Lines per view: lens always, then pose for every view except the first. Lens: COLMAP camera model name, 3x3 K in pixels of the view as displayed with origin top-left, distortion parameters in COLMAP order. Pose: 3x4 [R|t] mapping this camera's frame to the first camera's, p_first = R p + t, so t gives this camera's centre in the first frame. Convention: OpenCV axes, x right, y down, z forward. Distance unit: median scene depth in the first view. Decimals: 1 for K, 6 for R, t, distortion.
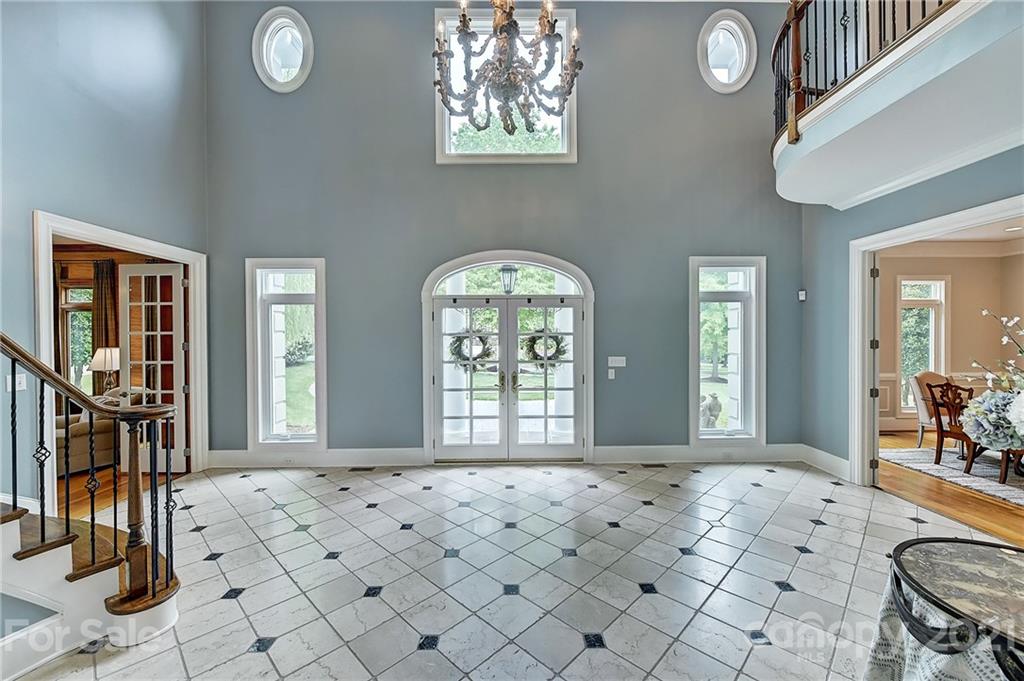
lens RADIAL K [[410.3, 0, 512.4], [0, 410.3, 338.3], [0, 0, 1]] dist [-0.001934, -0.000236]
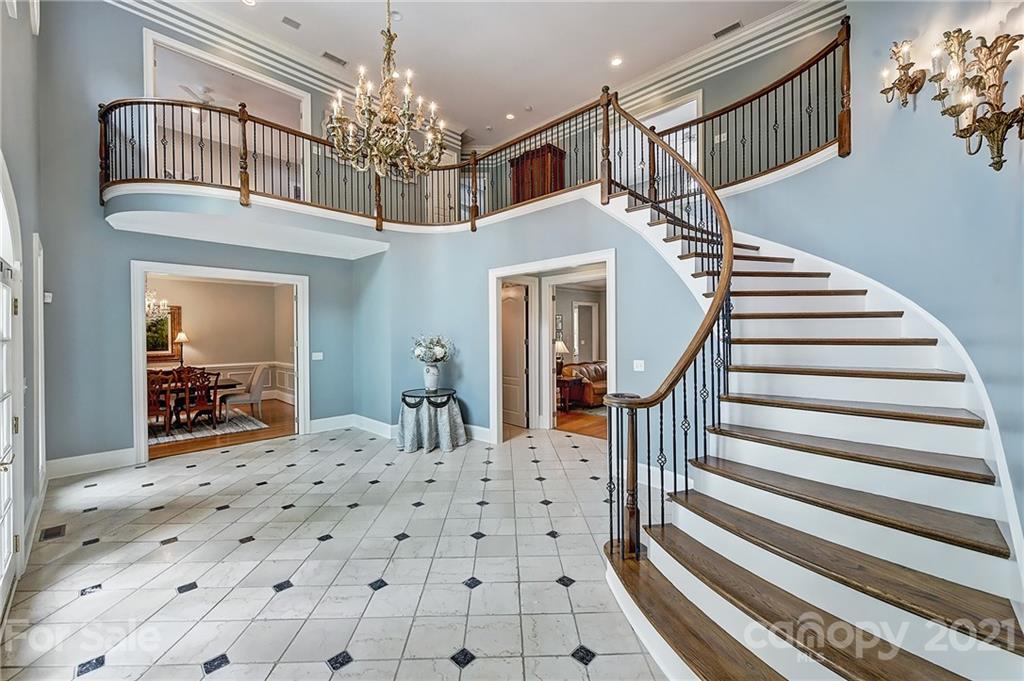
lens RADIAL K [[404.2, 0, 510.8], [0, 404.2, 336.0], [0, 0, 1]] dist [0.008039, -0.004866]
pose [[-0.711186, 0.005777, 0.702981, -0.663476], [0.018589, 0.999771, 0.010590, -0.010279], [-0.702758, 0.020599, -0.711130, 0.920791]]
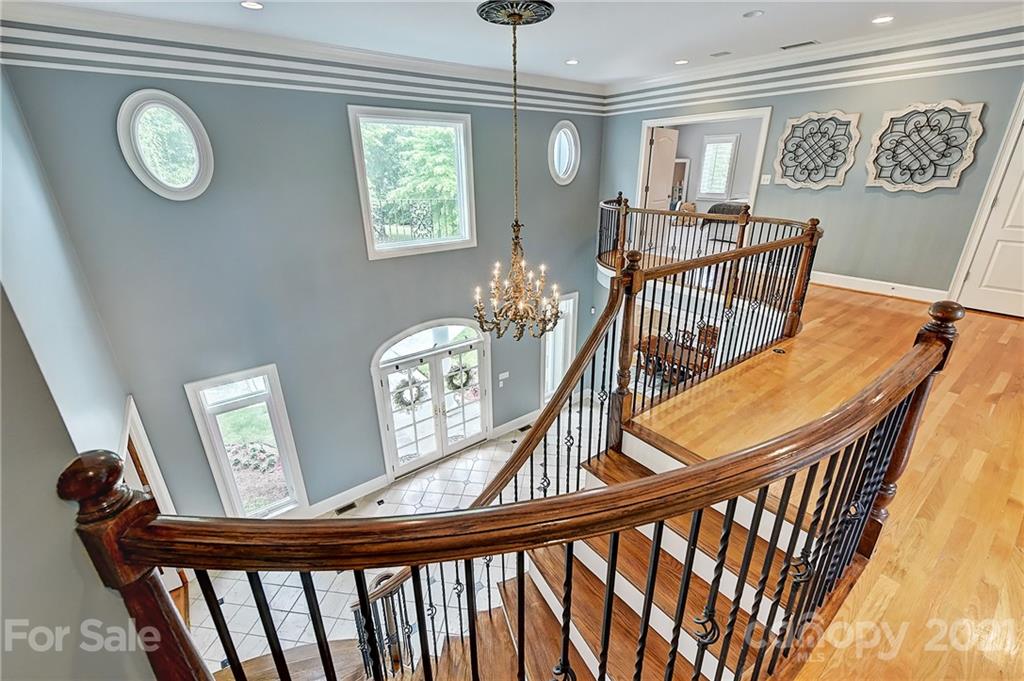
lens RADIAL K [[422.8, 0, 516.5], [0, 422.8, 335.5], [0, 0, 1]] dist [-0.000636, -0.000087]
pose [[0.804763, -0.215289, 0.553178, -0.535511], [0.009511, 0.936468, 0.350624, -0.625667], [-0.593520, -0.276908, 0.755683, -0.159976]]
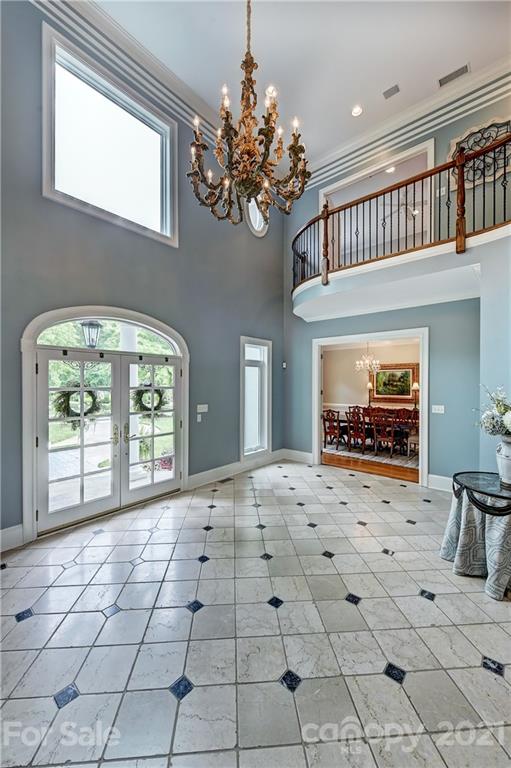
lens RADIAL K [[303.2, 0, 254.5], [0, 303.2, 384.5], [0, 0, 1]] dist [0.008039, -0.004866]
pose [[0.661542, 0.001067, 0.749907, -0.368540], [0.001638, 0.999995, -0.002868, -0.017173], [-0.749906, 0.003126, 0.661537, 0.226044]]
